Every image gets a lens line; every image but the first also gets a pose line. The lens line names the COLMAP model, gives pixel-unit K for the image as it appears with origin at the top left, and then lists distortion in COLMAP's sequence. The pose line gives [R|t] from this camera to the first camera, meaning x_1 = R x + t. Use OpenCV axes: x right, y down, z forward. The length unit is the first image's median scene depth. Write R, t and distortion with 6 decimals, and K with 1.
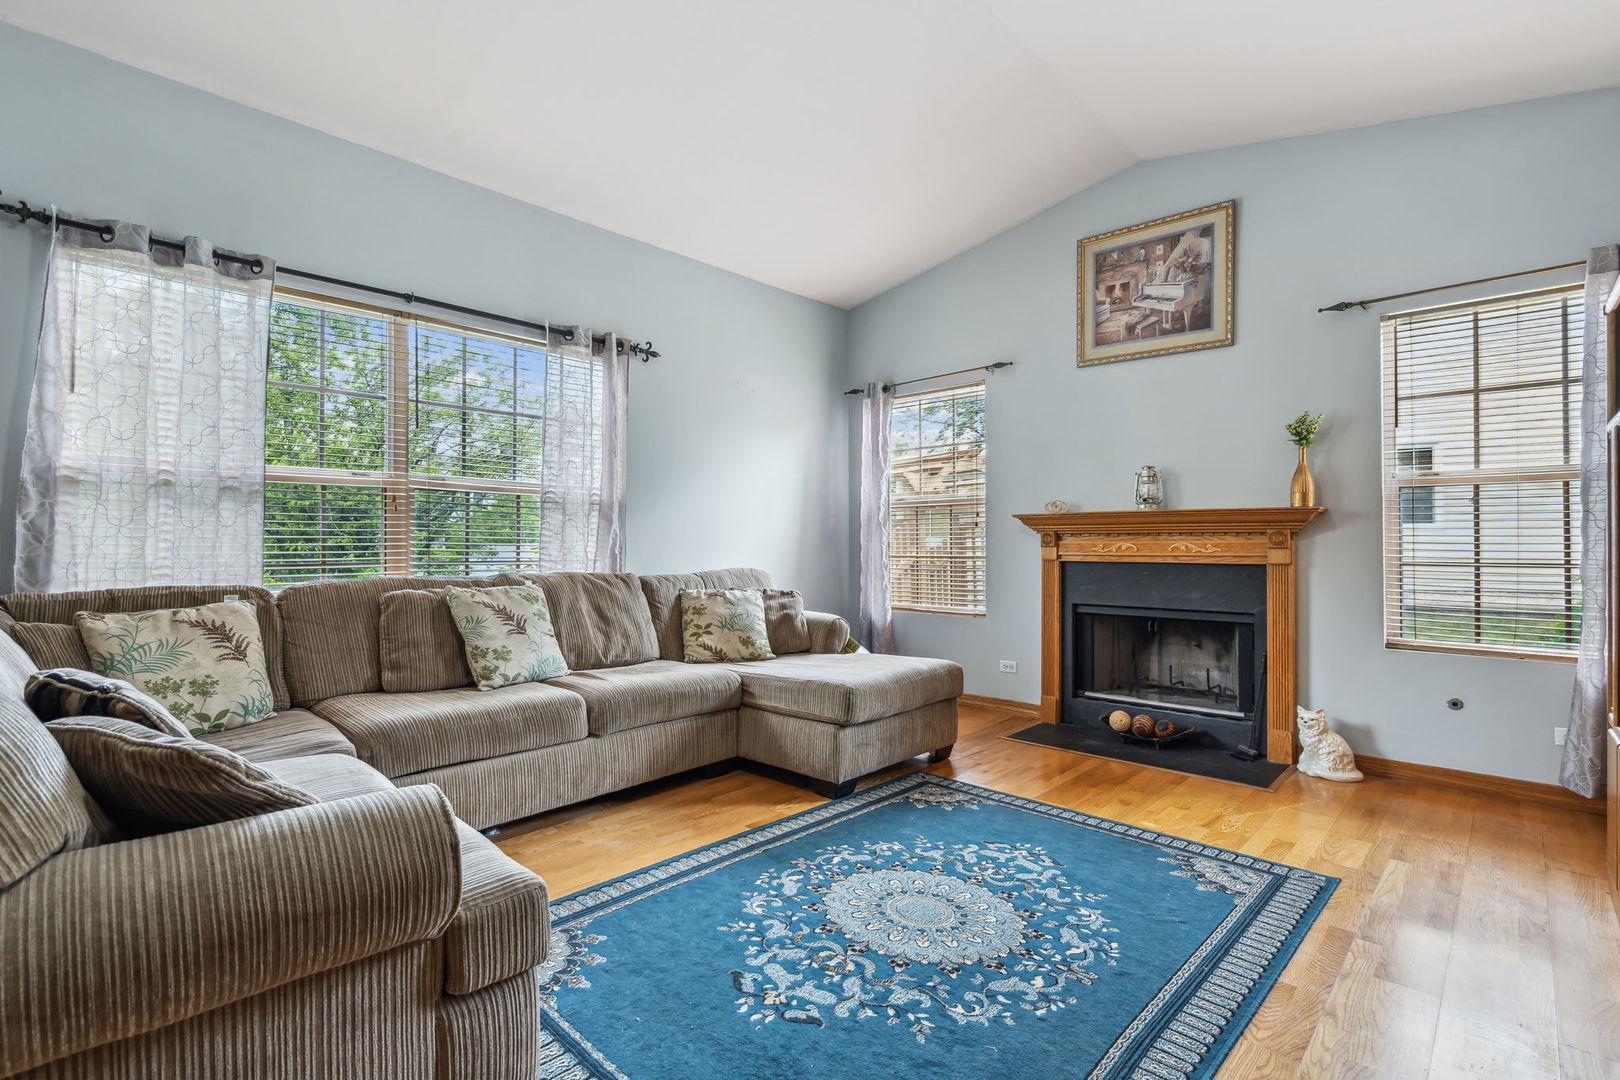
lens RADIAL K [[738.3, 0, 821.8], [0, 738.3, 542.3], [0, 0, 1]] dist [-0.007820, 0.001807]
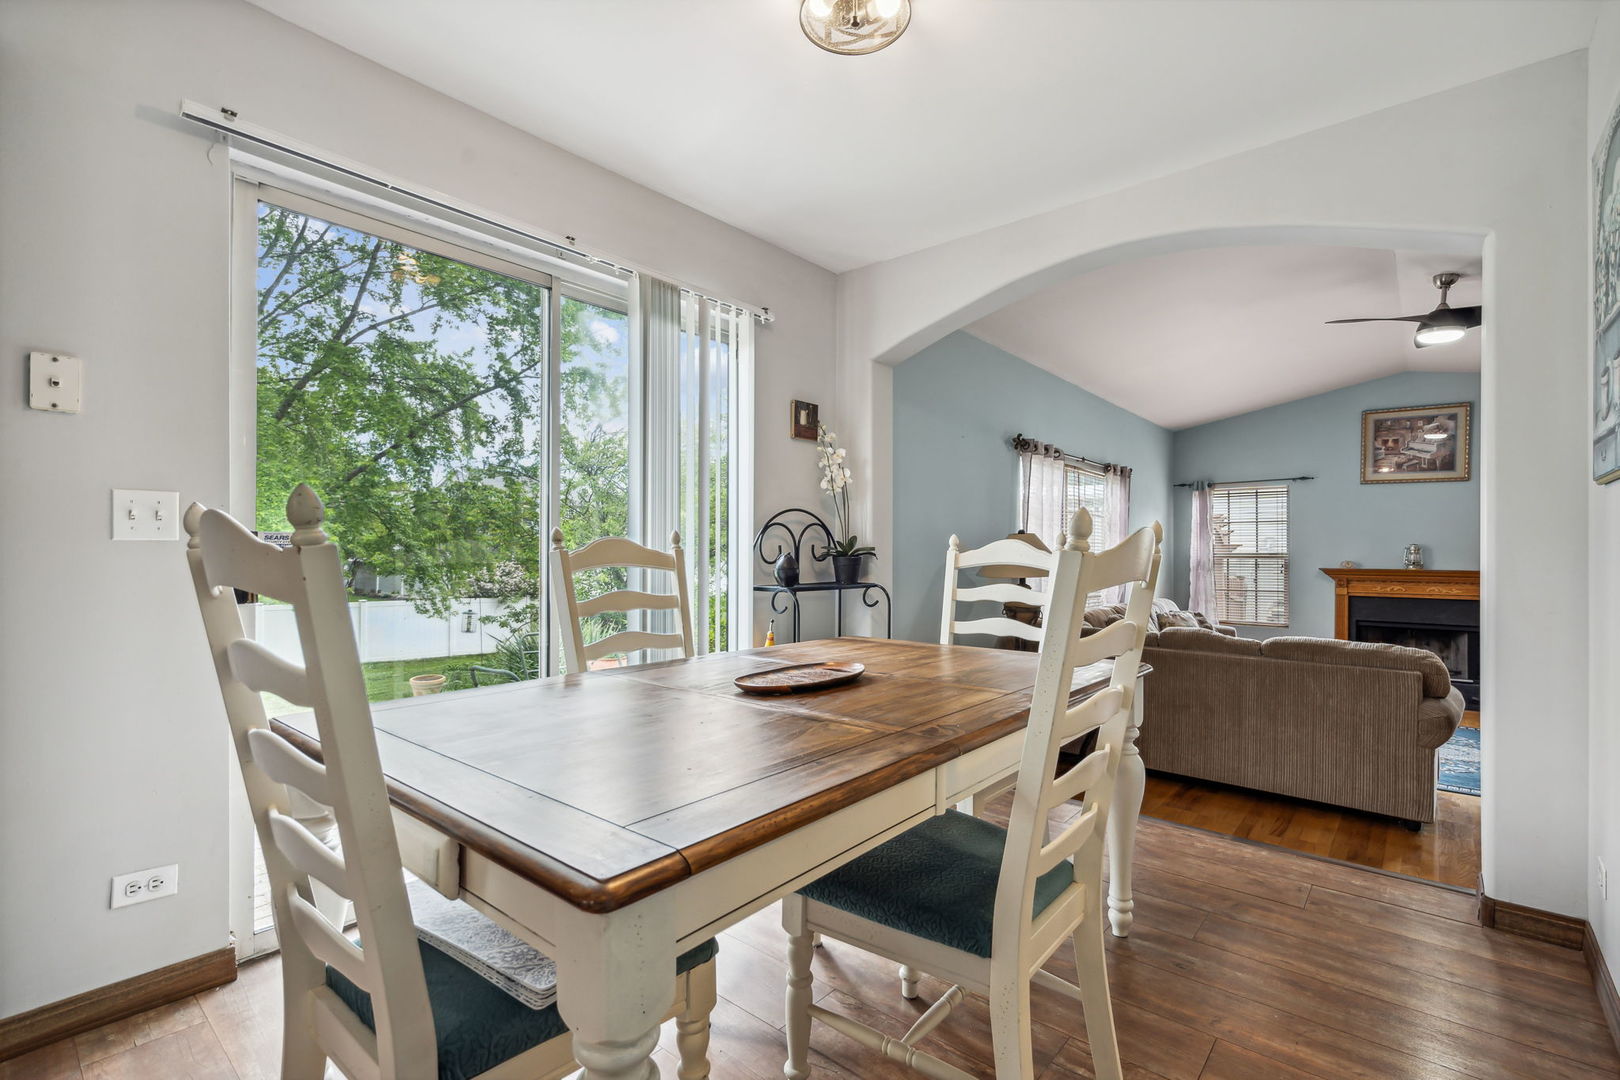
lens RADIAL K [[738.3, 0, 795.4], [0, 738.3, 551.9], [0, 0, 1]] dist [-0.007820, 0.001807]
pose [[0.997527, 0.004161, 0.070155, -1.427833], [-0.004217, 0.999991, 0.000647, -0.095860], [-0.070151, -0.000941, 0.997536, -0.816668]]
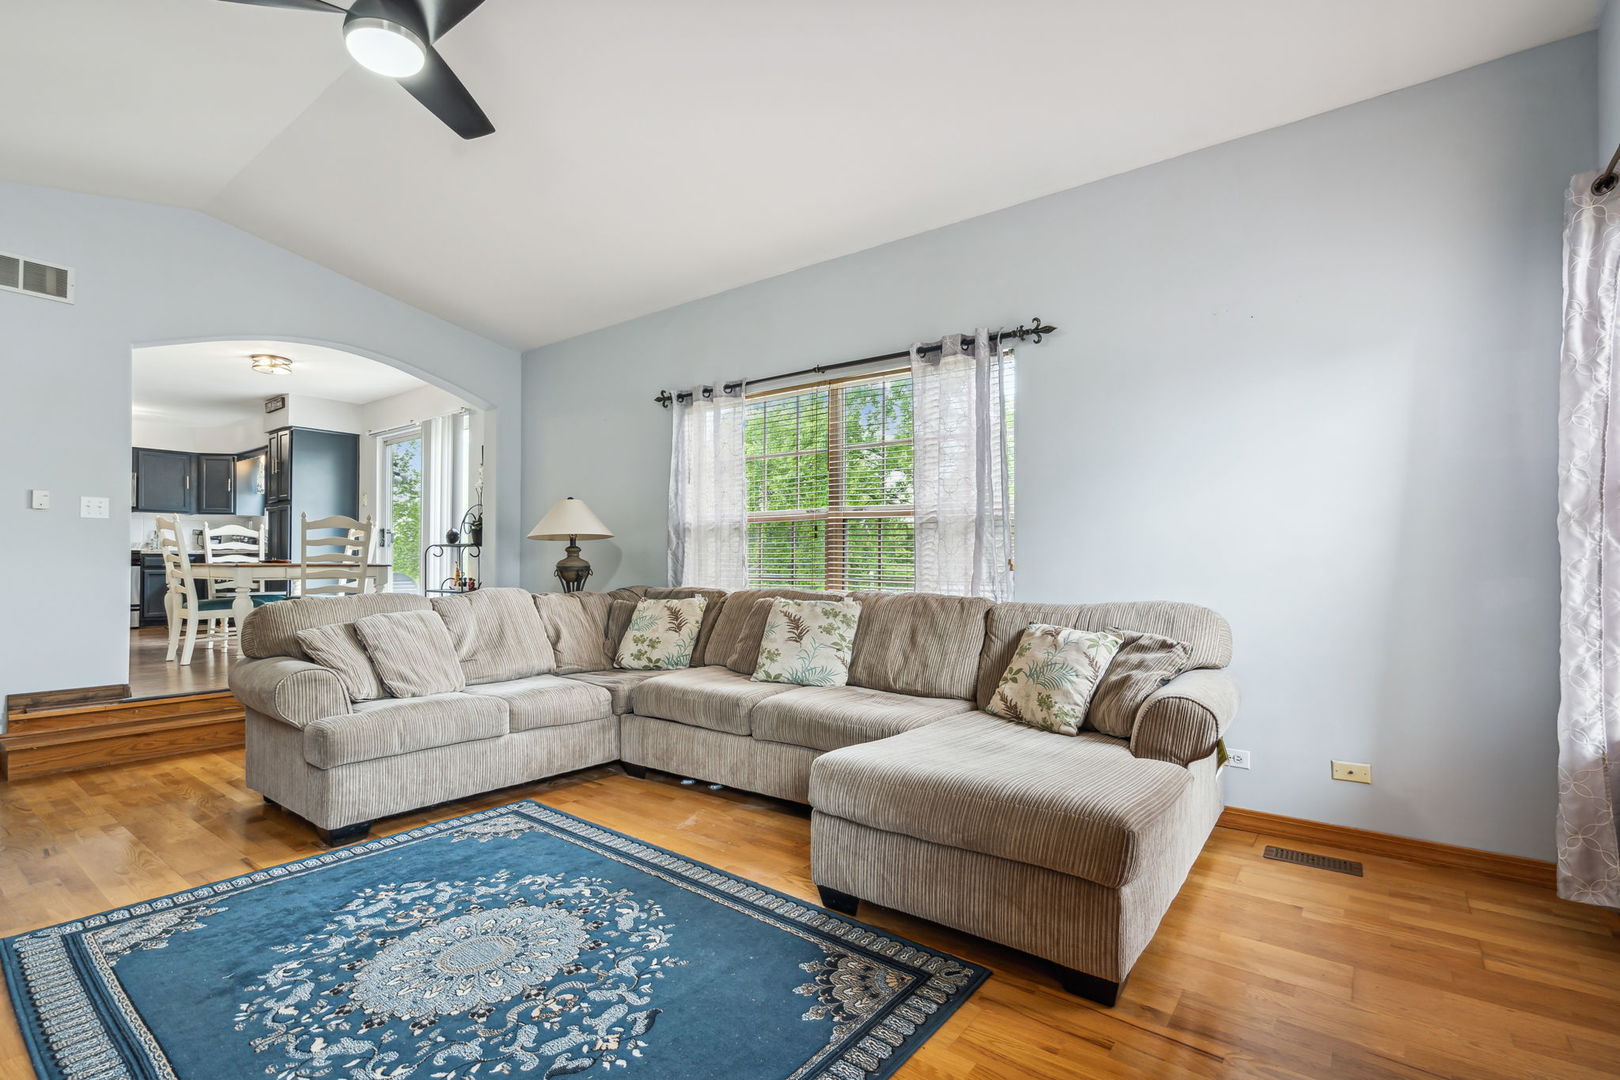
lens RADIAL K [[738.3, 0, 787.2], [0, 738.3, 560.9], [0, 0, 1]] dist [-0.007820, 0.001807]
pose [[0.097095, -0.003248, -0.995270, 0.716391], [-0.002800, 0.999990, -0.003537, 0.001874], [0.995271, 0.003130, 0.097085, 0.842728]]
